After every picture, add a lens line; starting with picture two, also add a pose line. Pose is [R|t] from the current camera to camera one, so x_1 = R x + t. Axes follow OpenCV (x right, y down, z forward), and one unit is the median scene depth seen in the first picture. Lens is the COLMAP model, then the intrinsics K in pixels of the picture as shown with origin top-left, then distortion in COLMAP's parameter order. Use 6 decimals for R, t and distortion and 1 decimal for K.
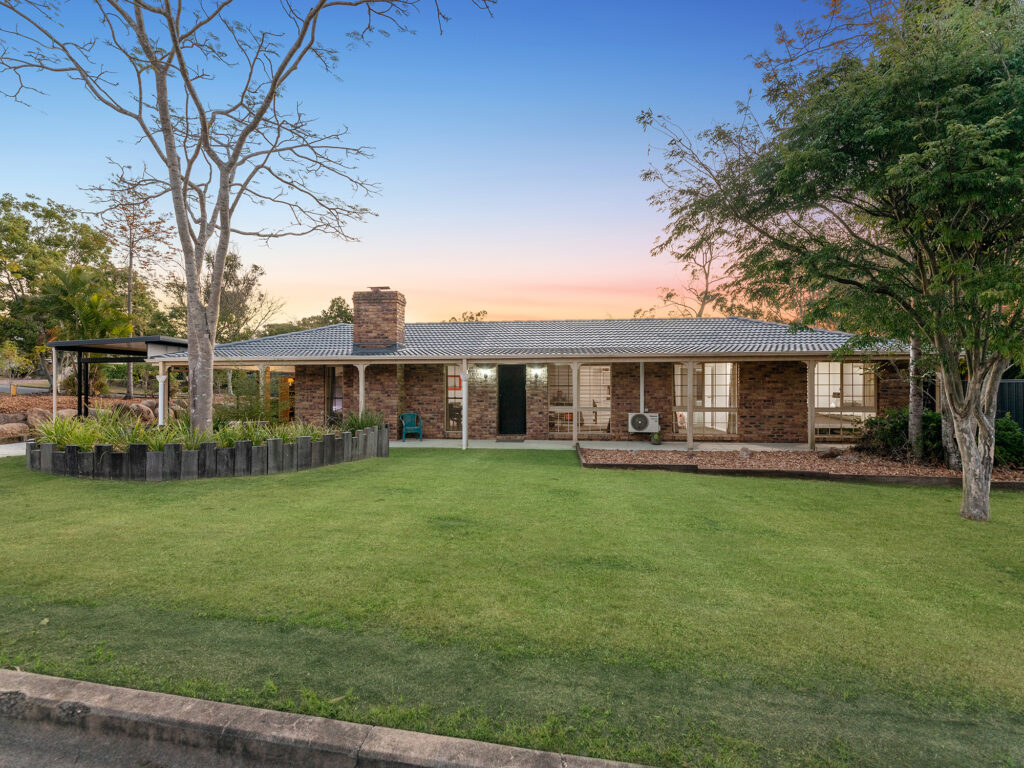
lens RADIAL K [[466.8, 0, 513.4], [0, 466.8, 384.0], [0, 0, 1]] dist [-0.003598, 0.000637]
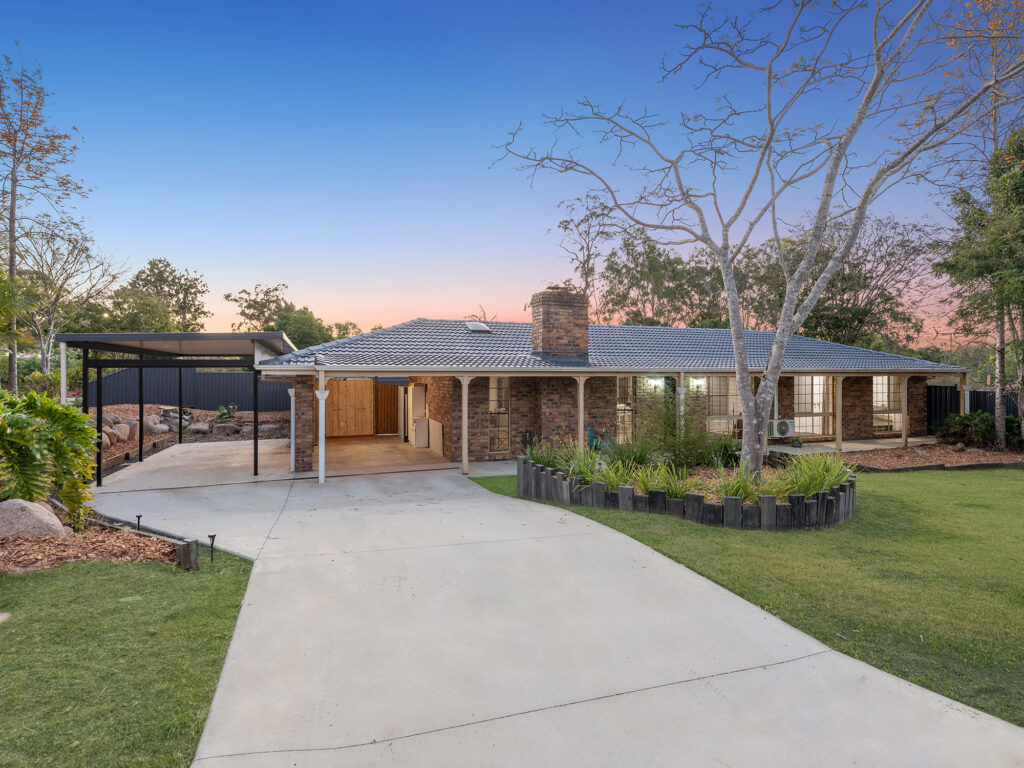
lens RADIAL K [[482.4, 0, 512.8], [0, 482.4, 383.7], [0, 0, 1]] dist [-0.004858, -0.000153]
pose [[0.917450, -0.003304, 0.397838, -0.754788], [-0.001611, 0.999926, 0.012021, -0.036405], [-0.397849, -0.011669, 0.917377, 0.197293]]
